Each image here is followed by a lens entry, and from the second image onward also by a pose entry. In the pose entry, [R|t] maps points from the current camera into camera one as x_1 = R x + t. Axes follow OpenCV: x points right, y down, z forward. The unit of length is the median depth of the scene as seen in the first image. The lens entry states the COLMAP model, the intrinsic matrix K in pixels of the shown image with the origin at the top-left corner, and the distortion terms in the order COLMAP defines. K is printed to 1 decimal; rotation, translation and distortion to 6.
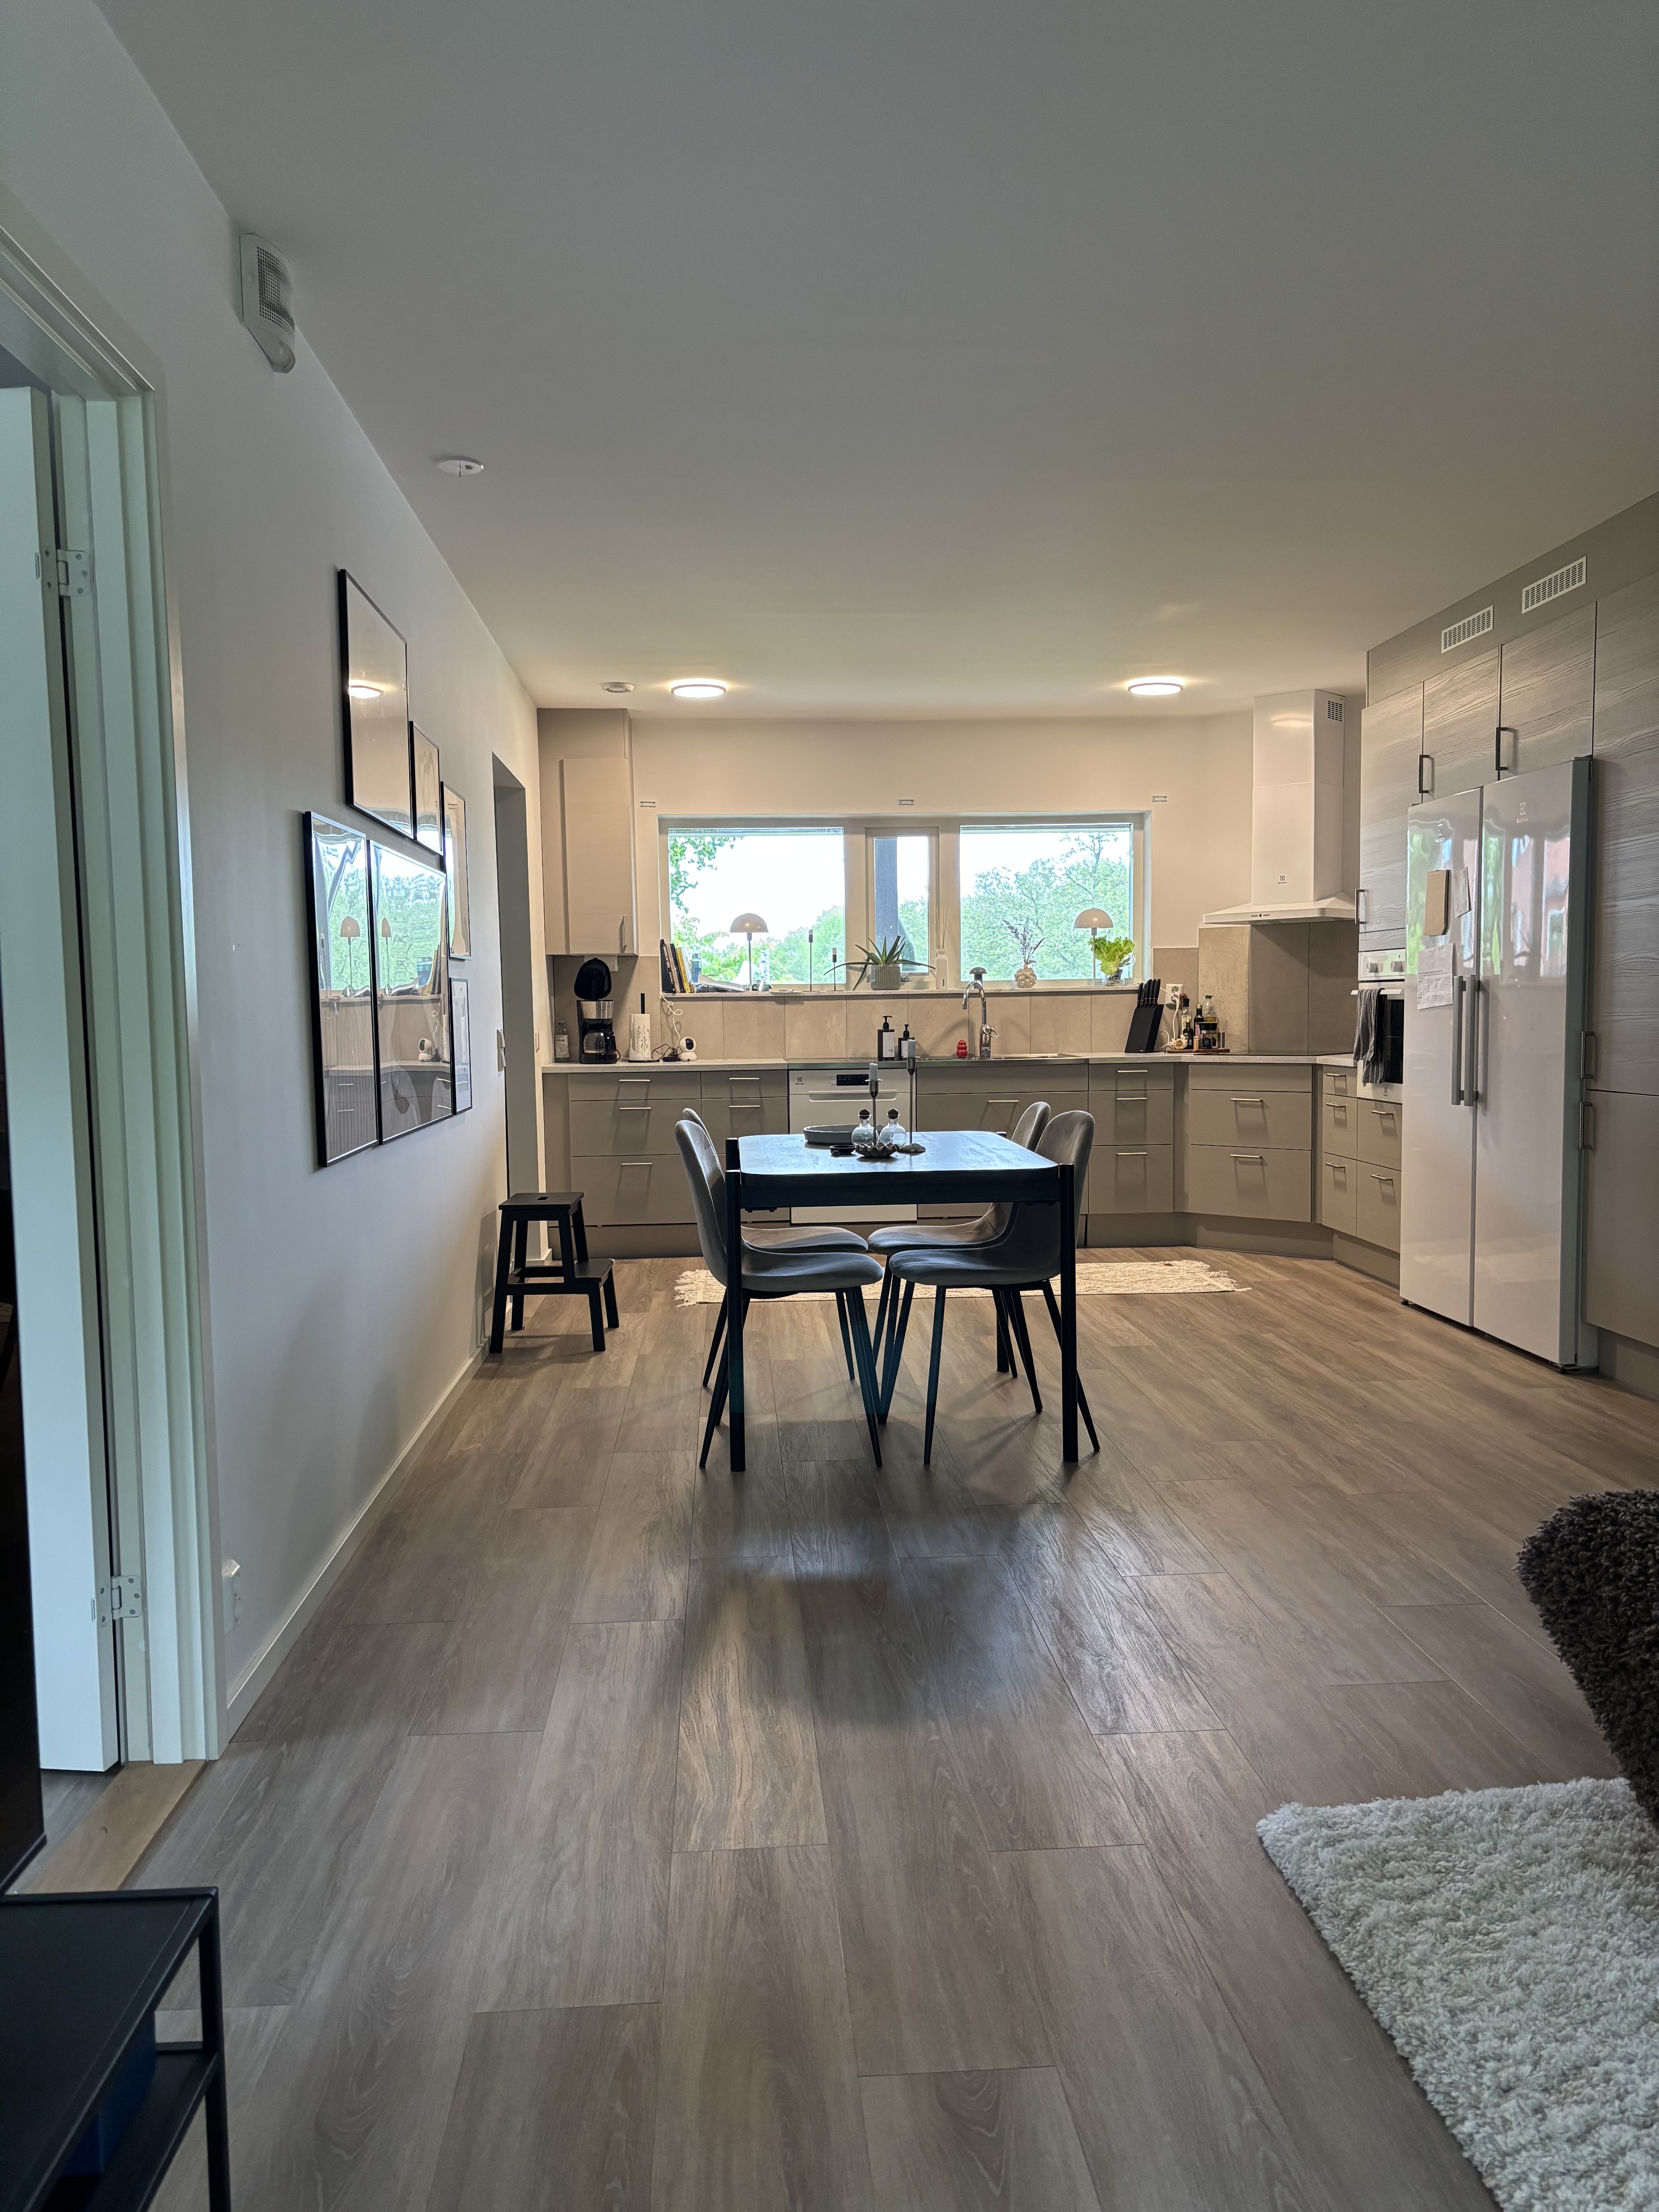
lens RADIAL K [[1643.4, 0, 829.5], [0, 1643.4, 1106.0], [0, 0, 1]] dist [0.000531, -0.000123]
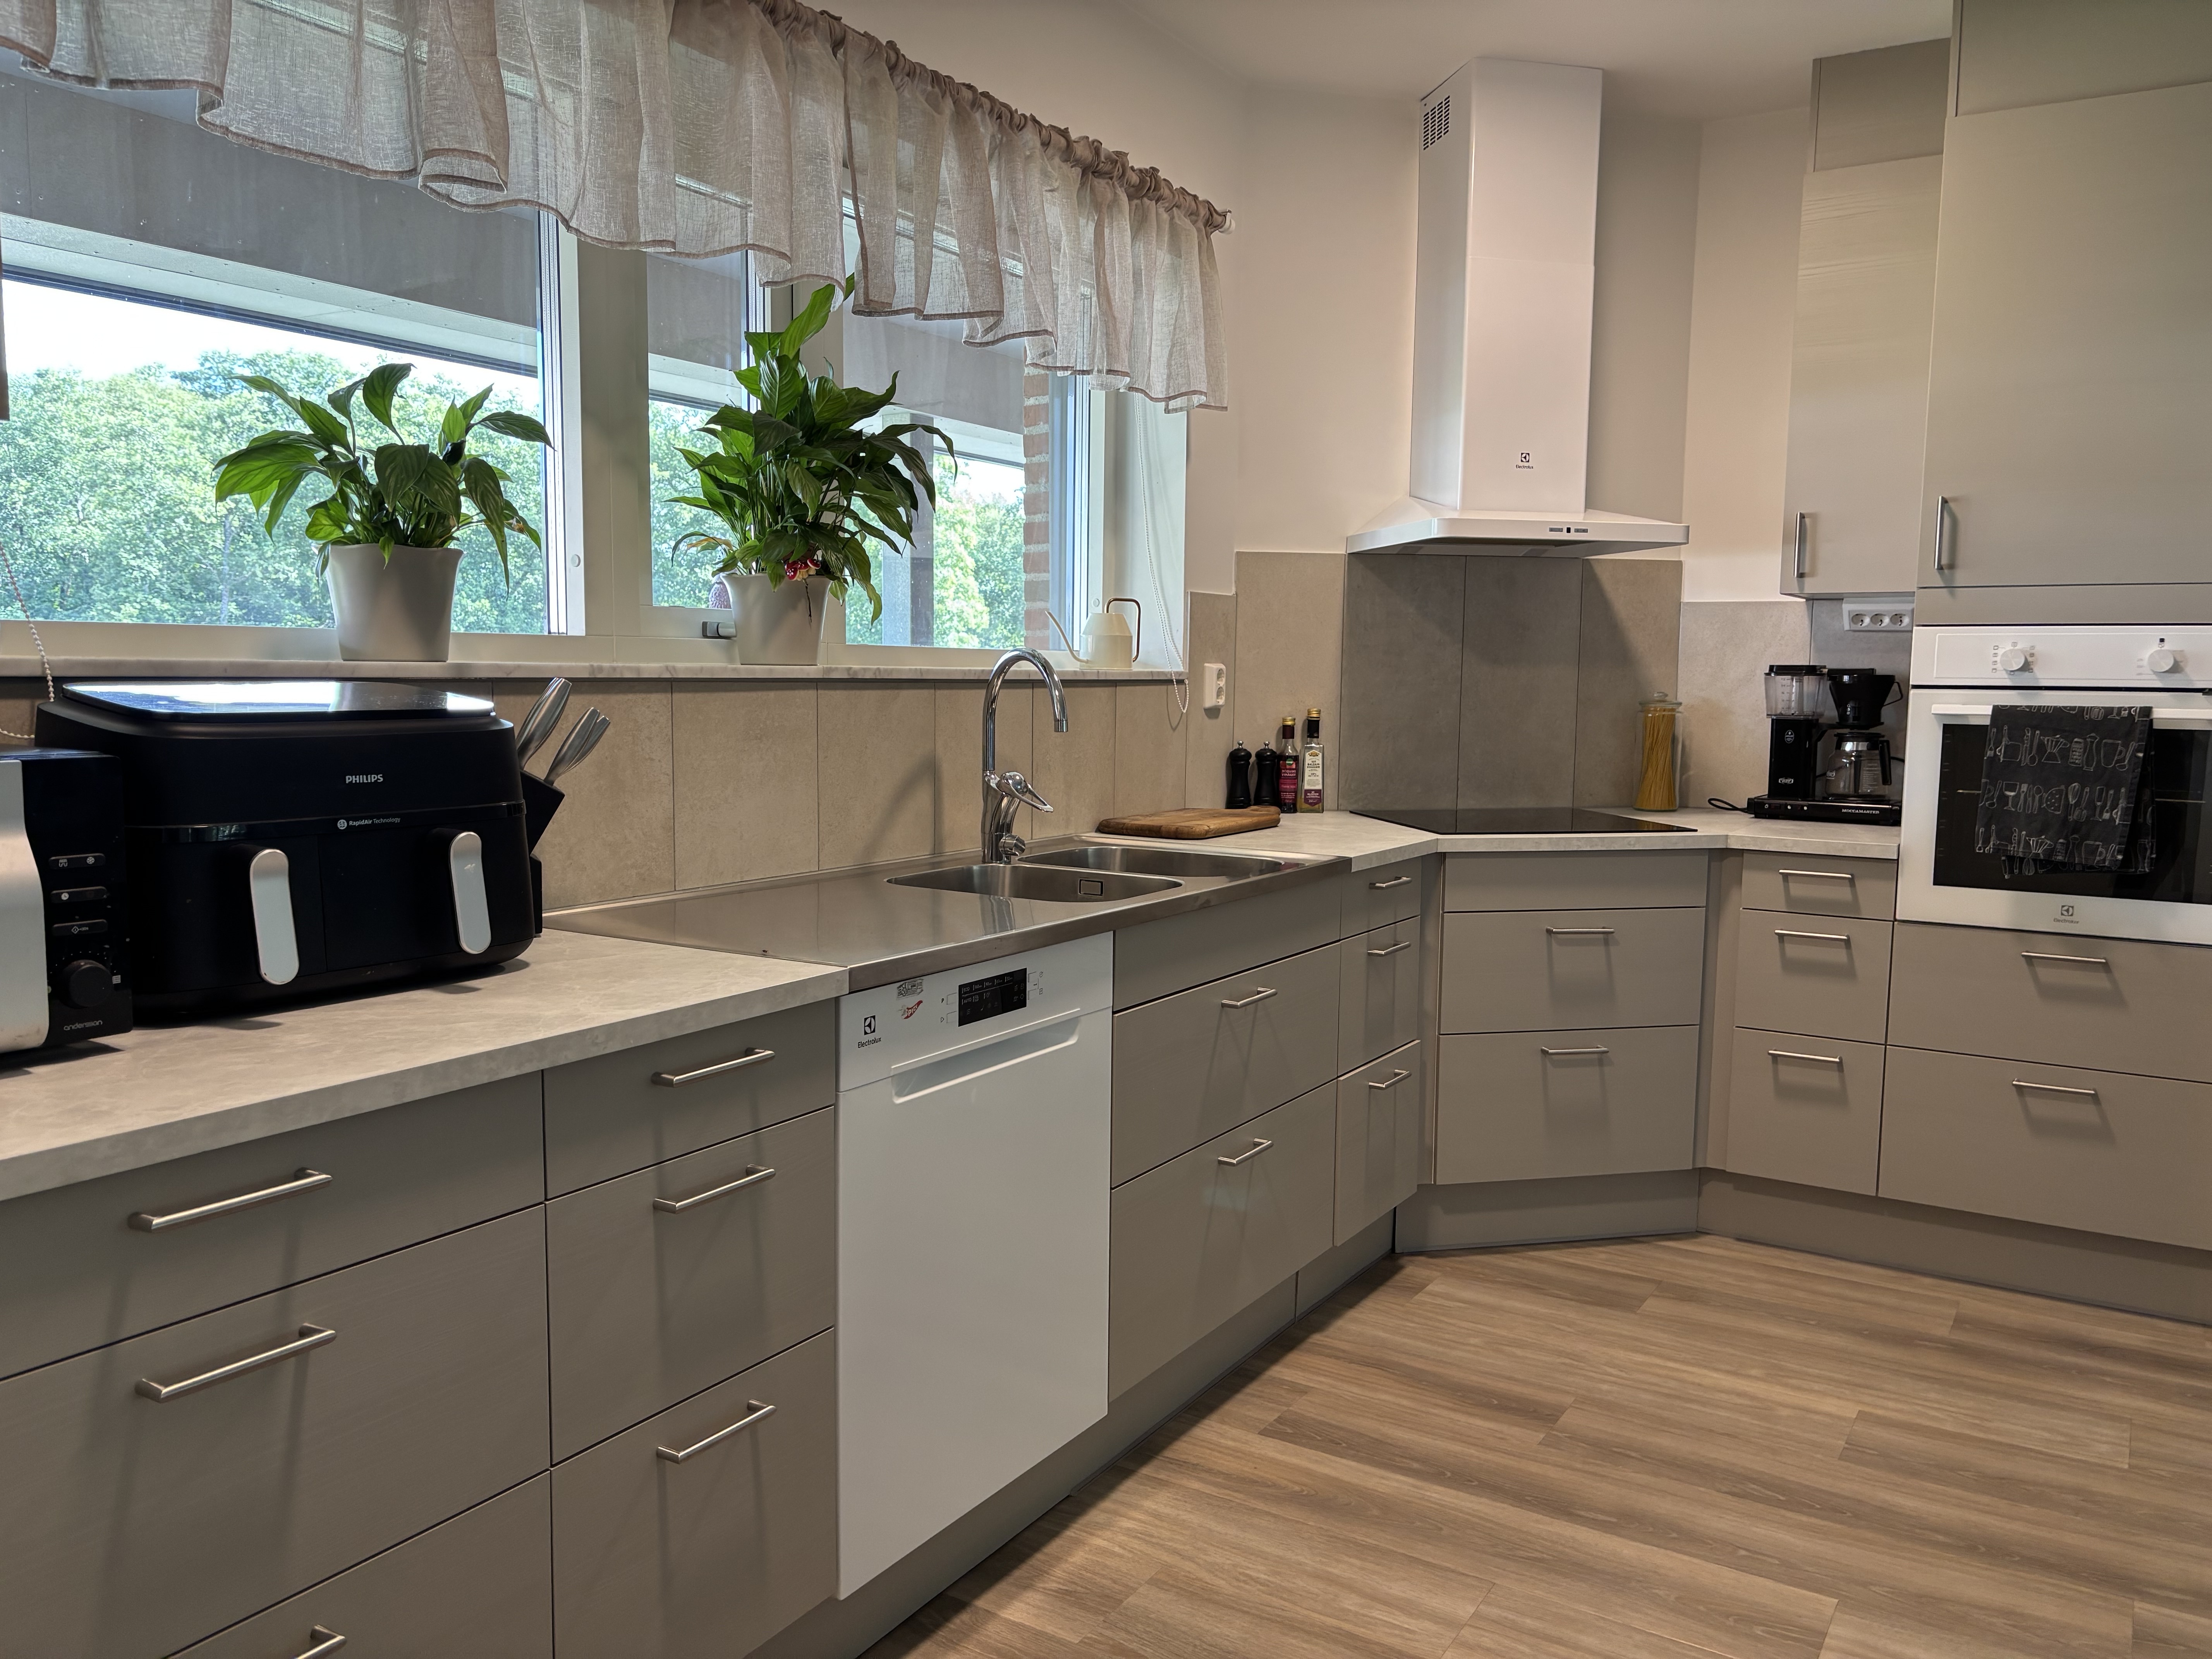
lens RADIAL K [[1643.4, 0, 1106.0], [0, 1643.4, 829.5], [0, 0, 1]] dist [0.000531, -0.000123]
pose [[0.580419, -0.050385, 0.812758, -0.233614], [0.028462, 0.998729, 0.041588, -0.064564], [-0.813820, -0.001006, 0.581116, 0.981326]]
